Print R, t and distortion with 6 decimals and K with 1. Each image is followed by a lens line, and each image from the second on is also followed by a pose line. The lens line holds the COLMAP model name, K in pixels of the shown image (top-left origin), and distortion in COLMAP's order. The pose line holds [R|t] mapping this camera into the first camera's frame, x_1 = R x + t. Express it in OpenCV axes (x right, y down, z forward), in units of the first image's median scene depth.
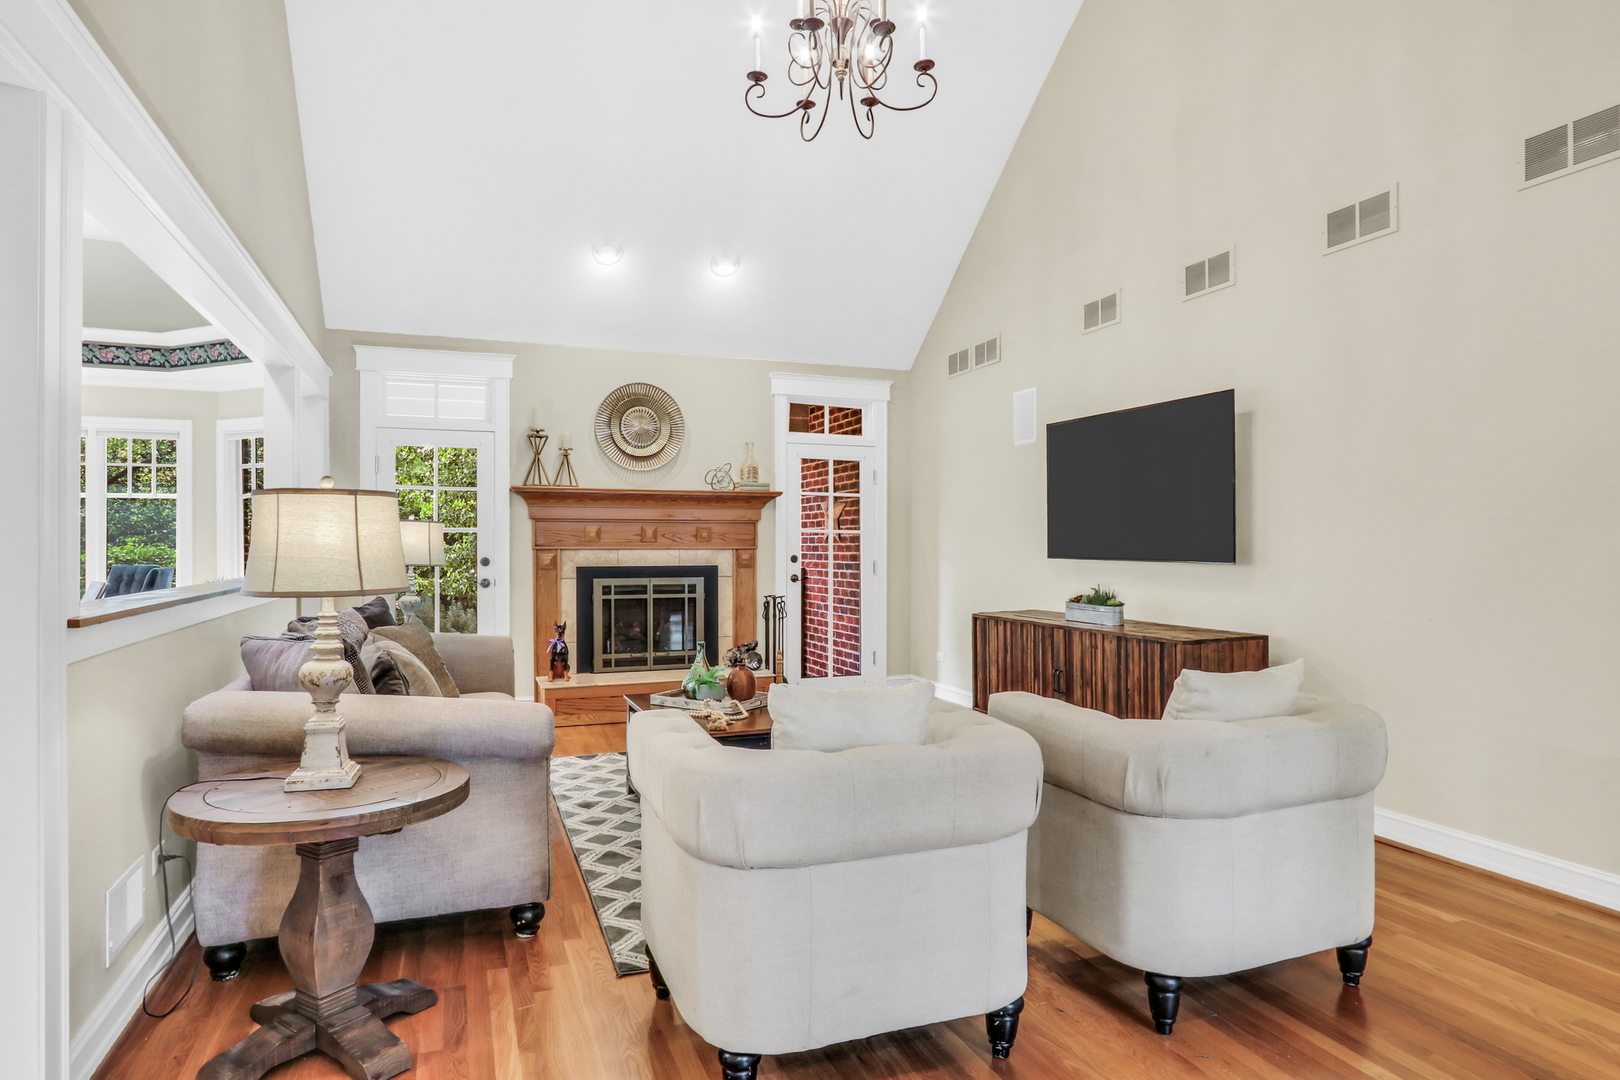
lens RADIAL K [[916.0, 0, 804.1], [0, 916.0, 535.4], [0, 0, 1]] dist [-0.003545, -0.000268]
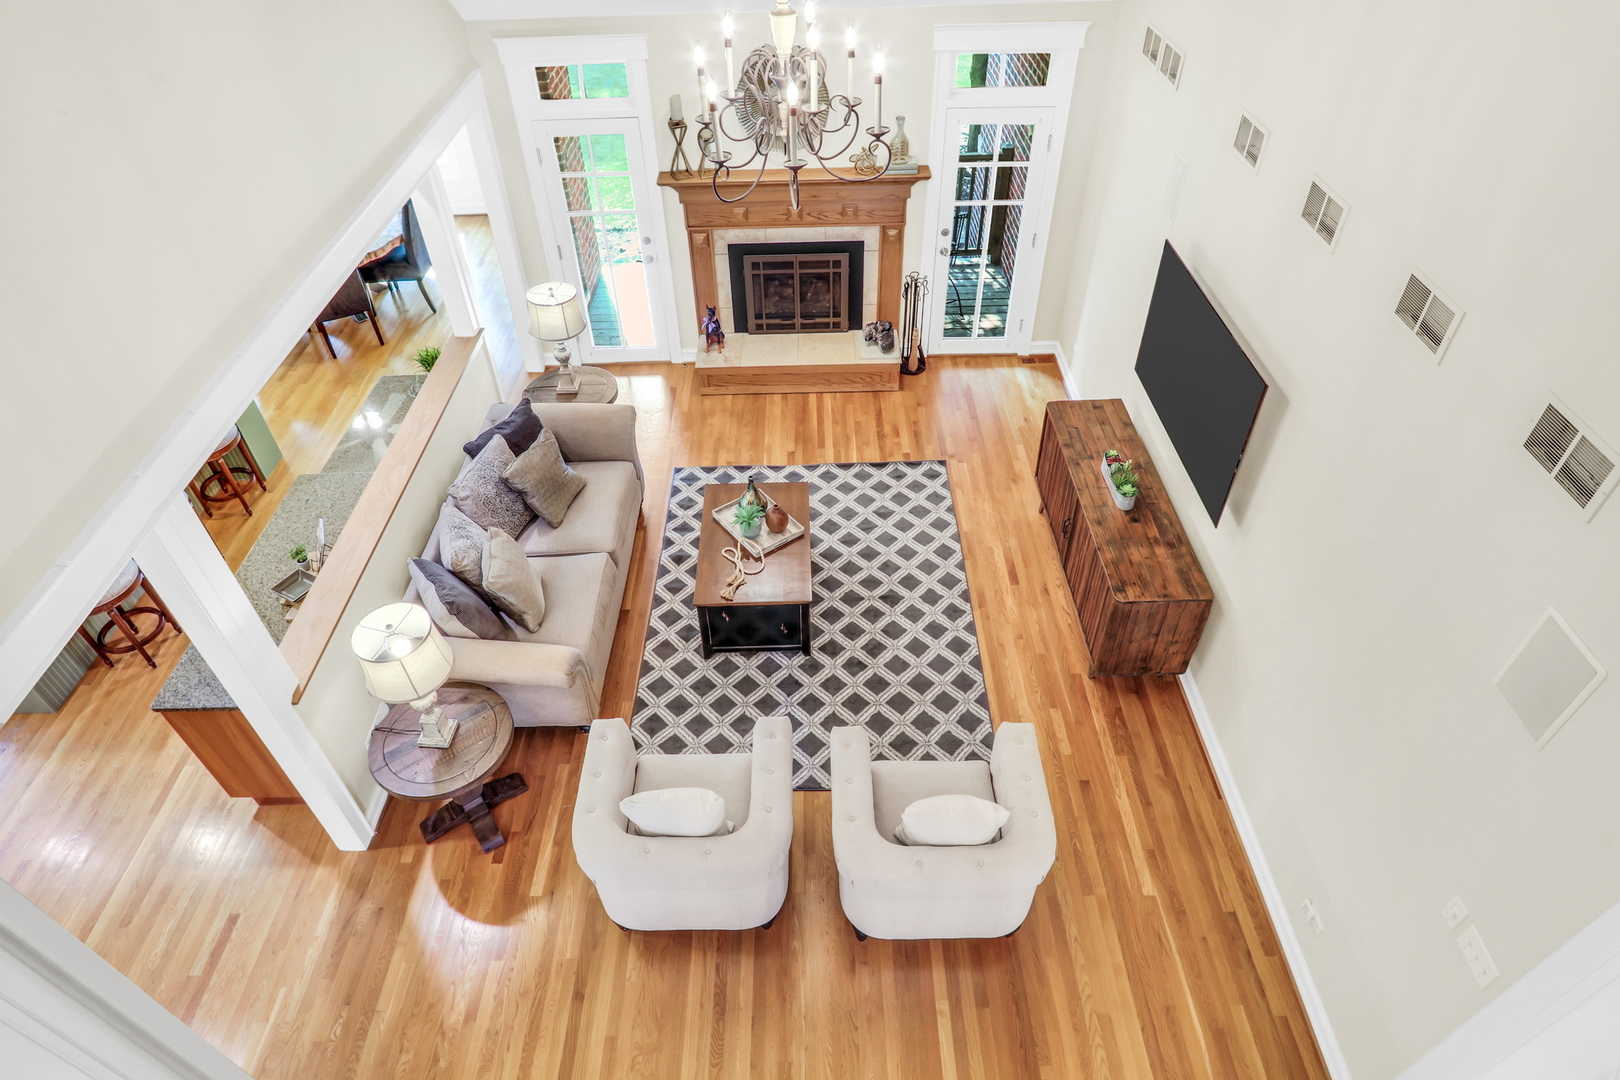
lens RADIAL K [[916.0, 0, 804.1], [0, 916.0, 535.4], [0, 0, 1]] dist [-0.003545, -0.000268]
pose [[0.936570, 0.223372, -0.270077, 0.201020], [0.017205, 0.740359, 0.671992, -0.430025], [0.350057, -0.634014, 0.689555, 0.070403]]
